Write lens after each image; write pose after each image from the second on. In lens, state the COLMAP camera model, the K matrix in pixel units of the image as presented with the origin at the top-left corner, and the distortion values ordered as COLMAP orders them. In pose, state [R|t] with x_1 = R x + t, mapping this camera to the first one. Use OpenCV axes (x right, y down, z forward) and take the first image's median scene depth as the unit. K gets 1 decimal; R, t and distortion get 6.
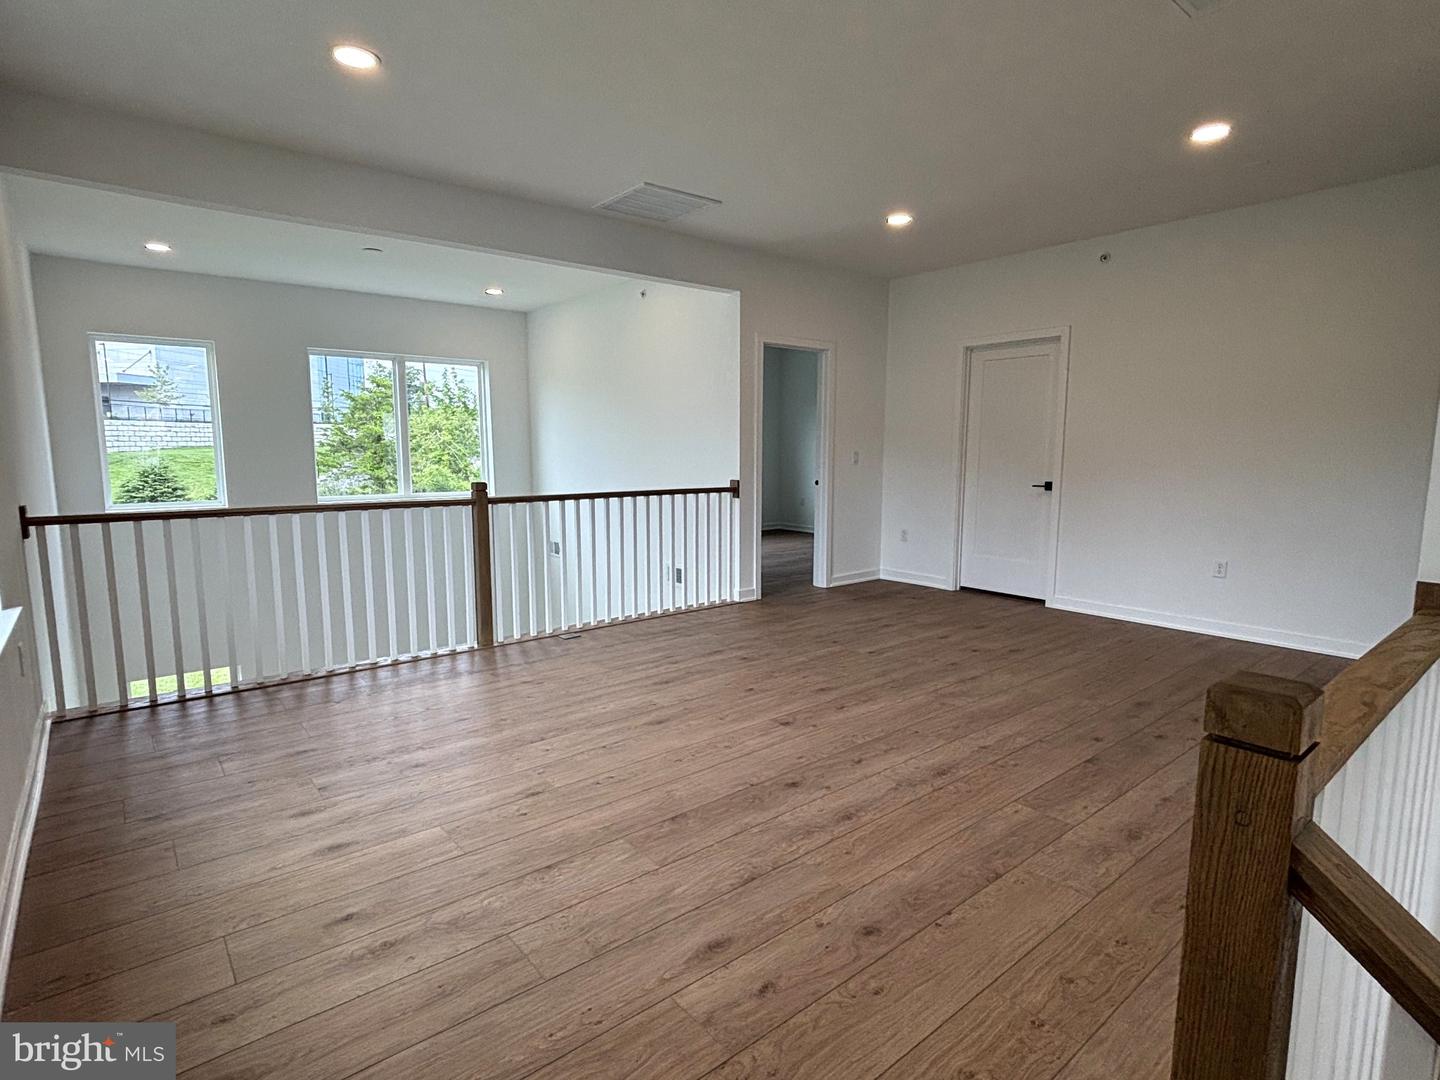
lens RADIAL K [[754.5, 0, 720.0], [0, 754.5, 540.0], [0, 0, 1]] dist [0.028638, -0.000197]
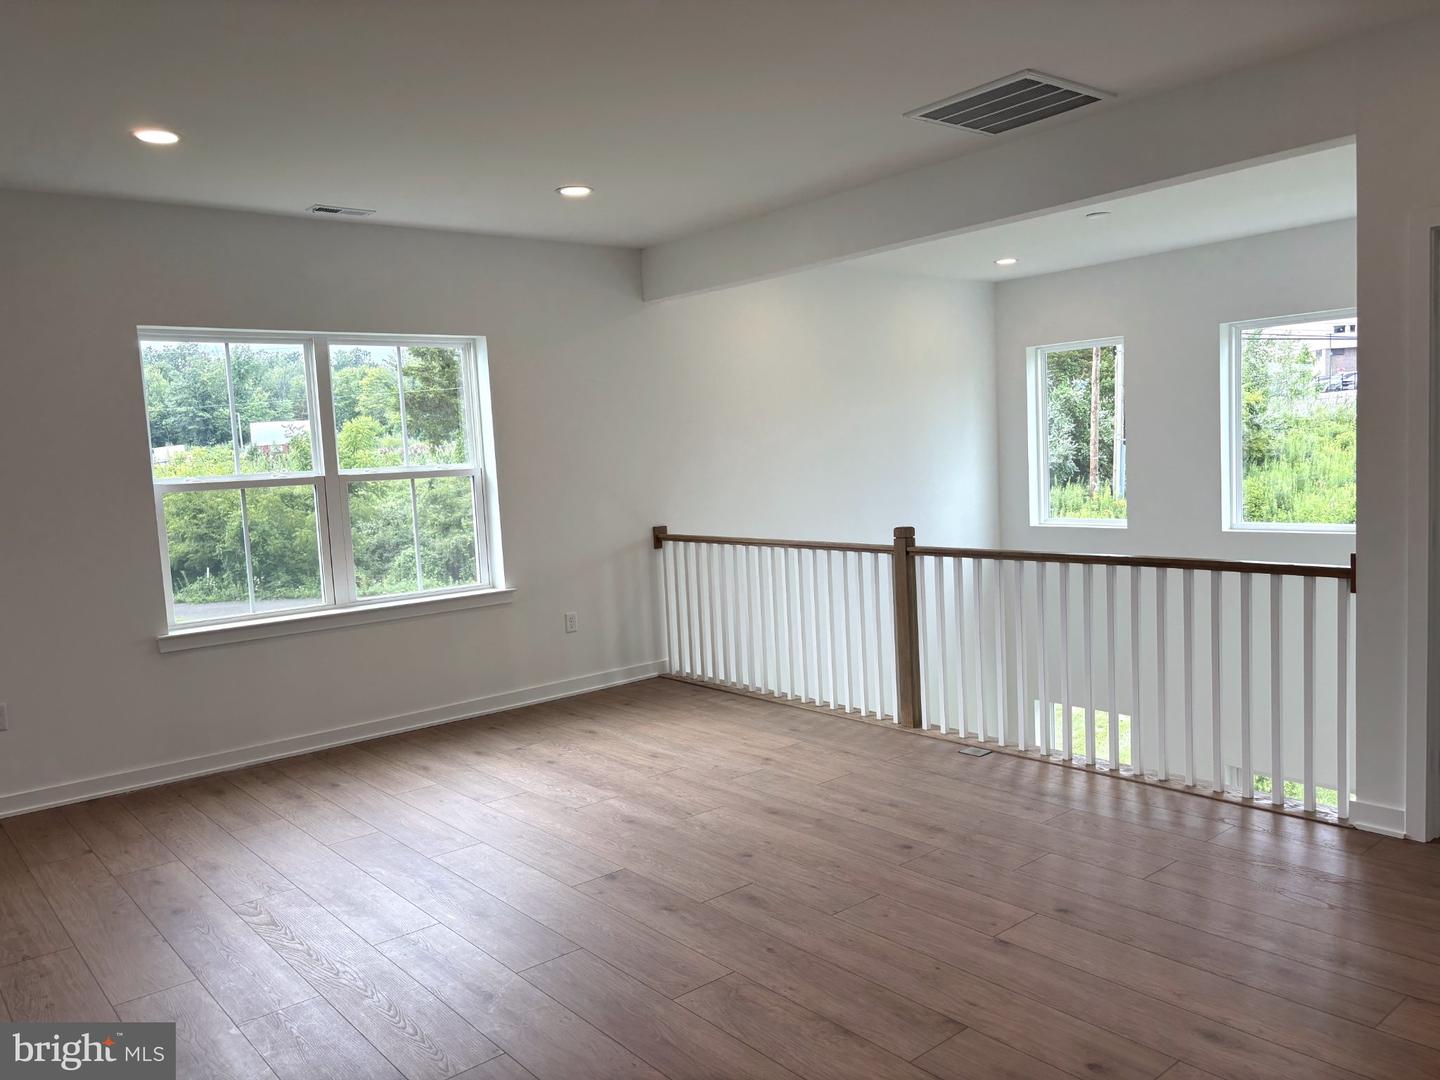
lens RADIAL K [[1094.0, 0, 720.0], [0, 1094.0, 540.0], [0, 0, 1]] dist [0.006595, -0.001444]
pose [[0.015025, 0.086609, -0.996129, 0.867896], [-0.076805, 0.993398, 0.085213, -0.149666], [0.996933, 0.075228, 0.021578, 0.788608]]
